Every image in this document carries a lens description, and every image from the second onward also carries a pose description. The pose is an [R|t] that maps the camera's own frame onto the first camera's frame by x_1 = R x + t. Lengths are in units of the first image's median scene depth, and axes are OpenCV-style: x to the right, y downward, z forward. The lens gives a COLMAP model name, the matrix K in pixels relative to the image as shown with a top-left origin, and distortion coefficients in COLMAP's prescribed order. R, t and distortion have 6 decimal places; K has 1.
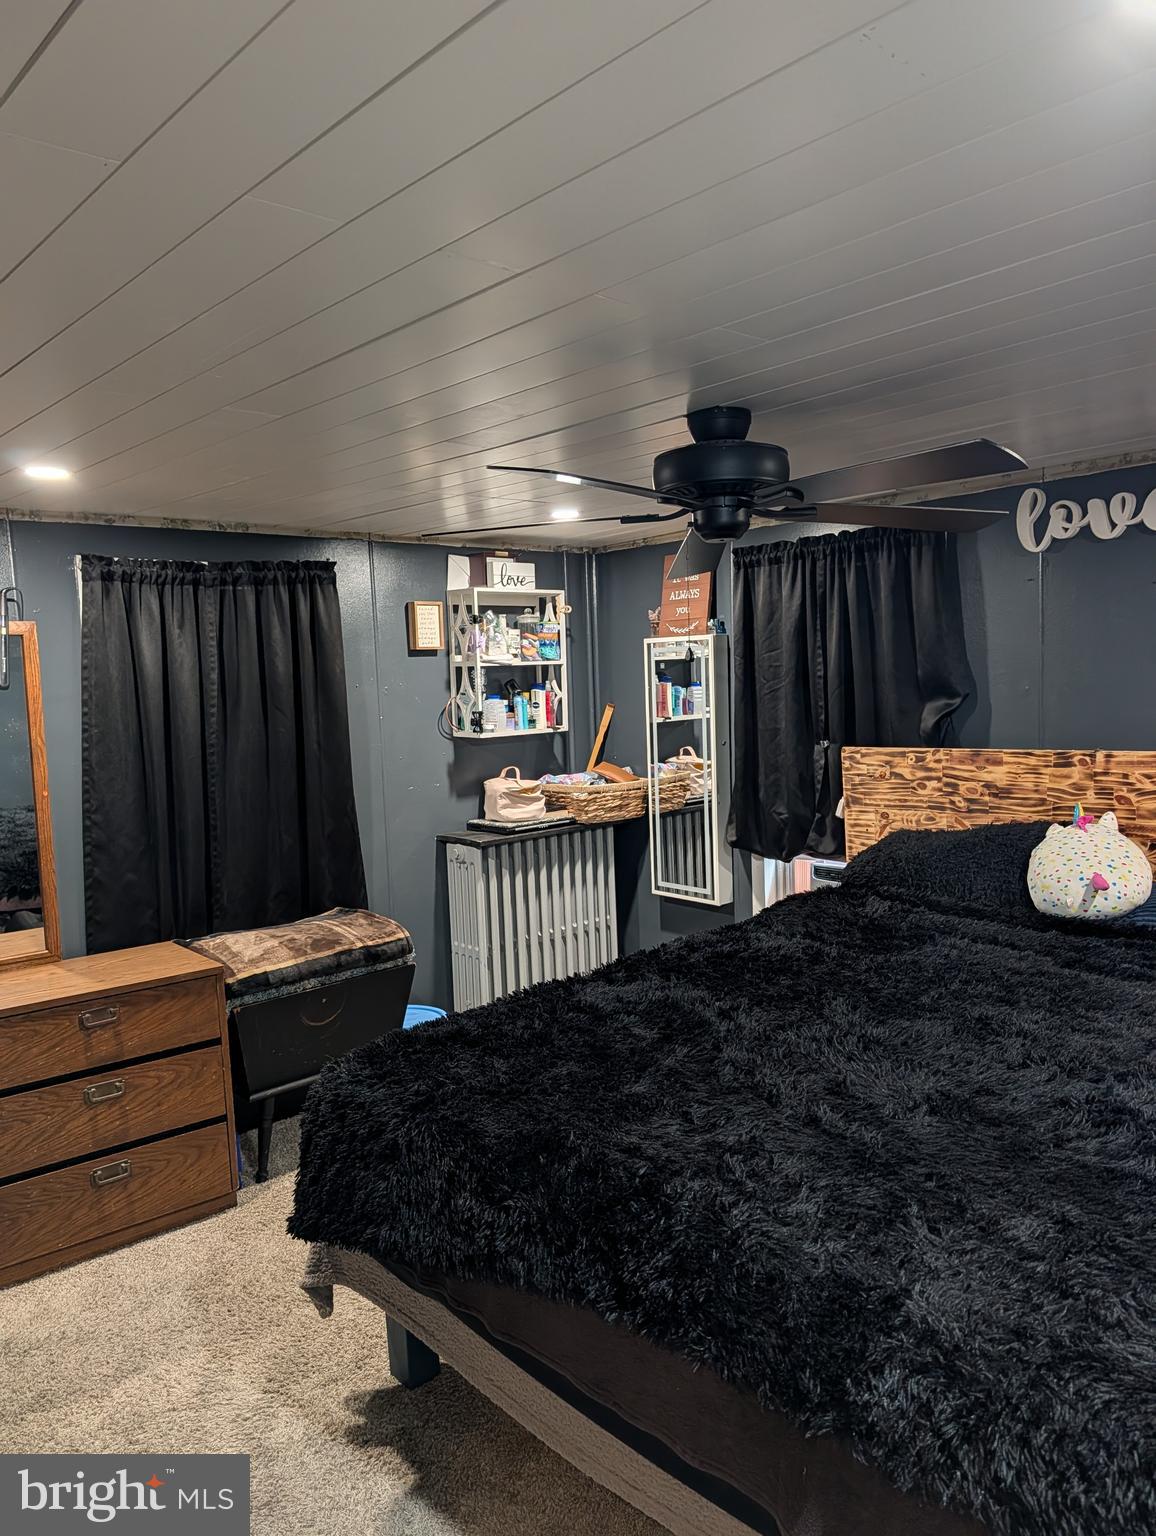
lens RADIAL K [[1115.2, 0, 574.6], [0, 1115.2, 772.4], [0, 0, 1]] dist [0.025019, -0.003208]
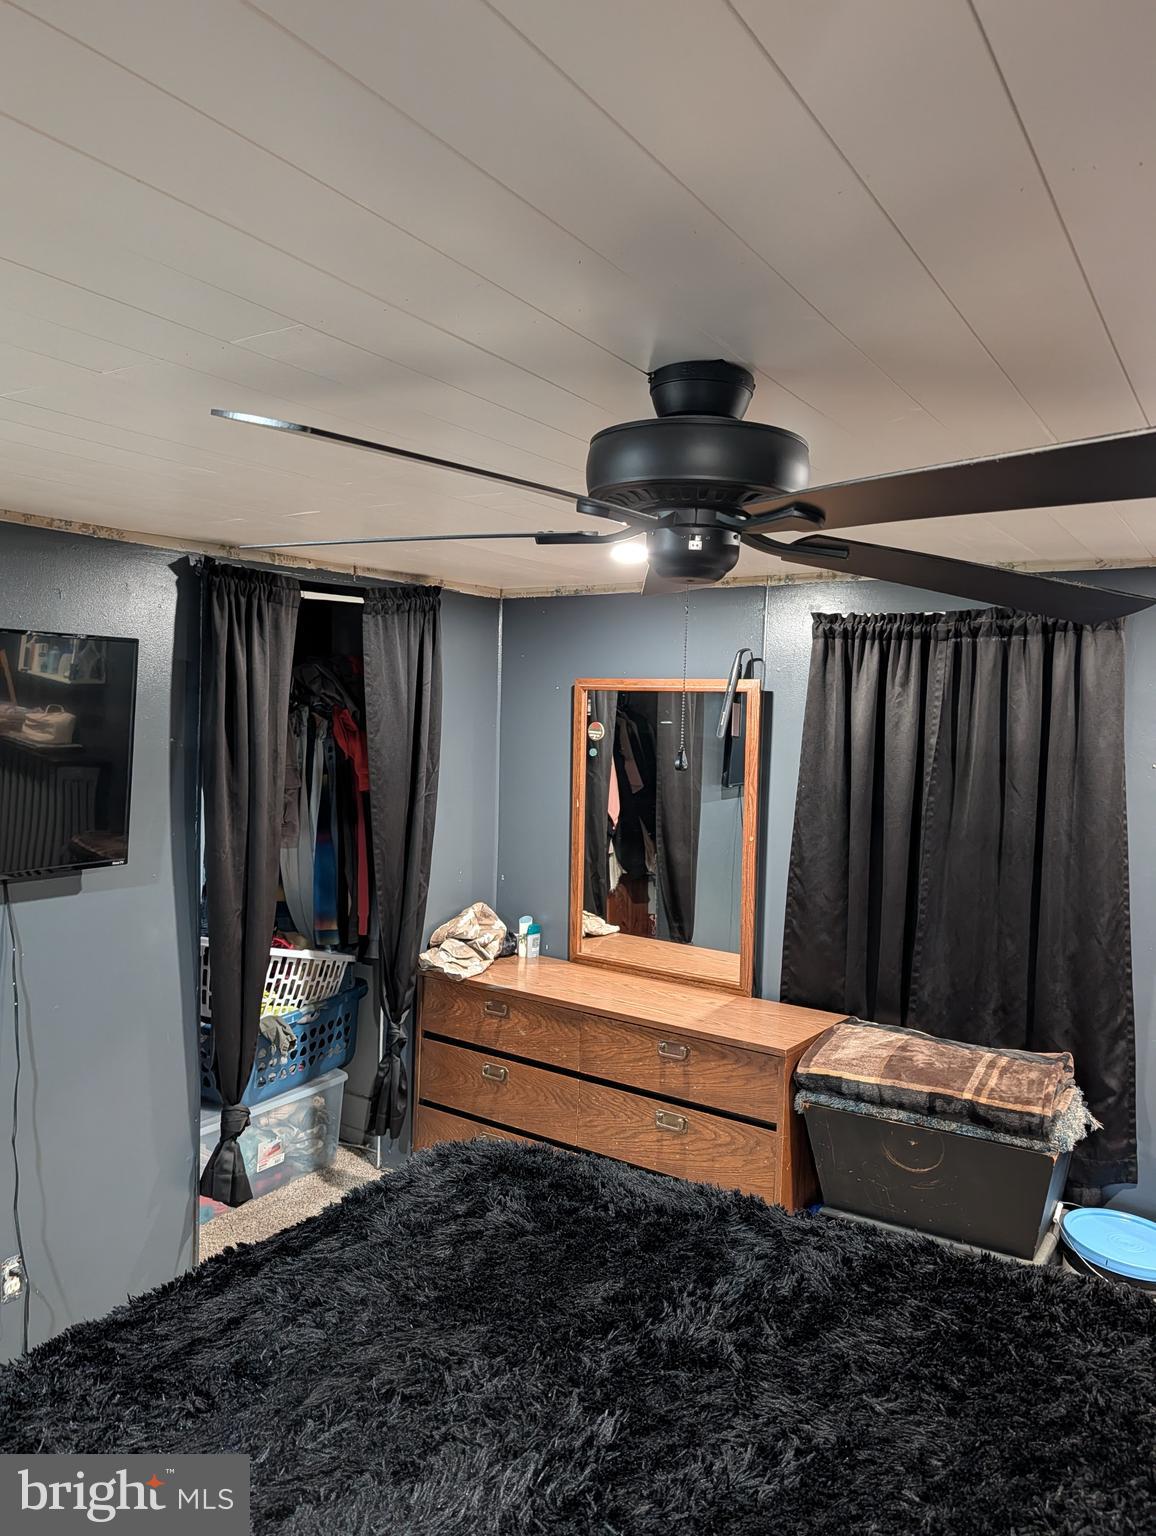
lens RADIAL K [[1090.7, 0, 575.8], [0, 1090.7, 725.8], [0, 0, 1]] dist [0.004341, -0.000296]
pose [[0.251170, 0.044733, -0.966909, 0.462388], [-0.124641, 0.992110, 0.013522, -0.076448], [0.959884, 0.117120, 0.254764, 0.526418]]
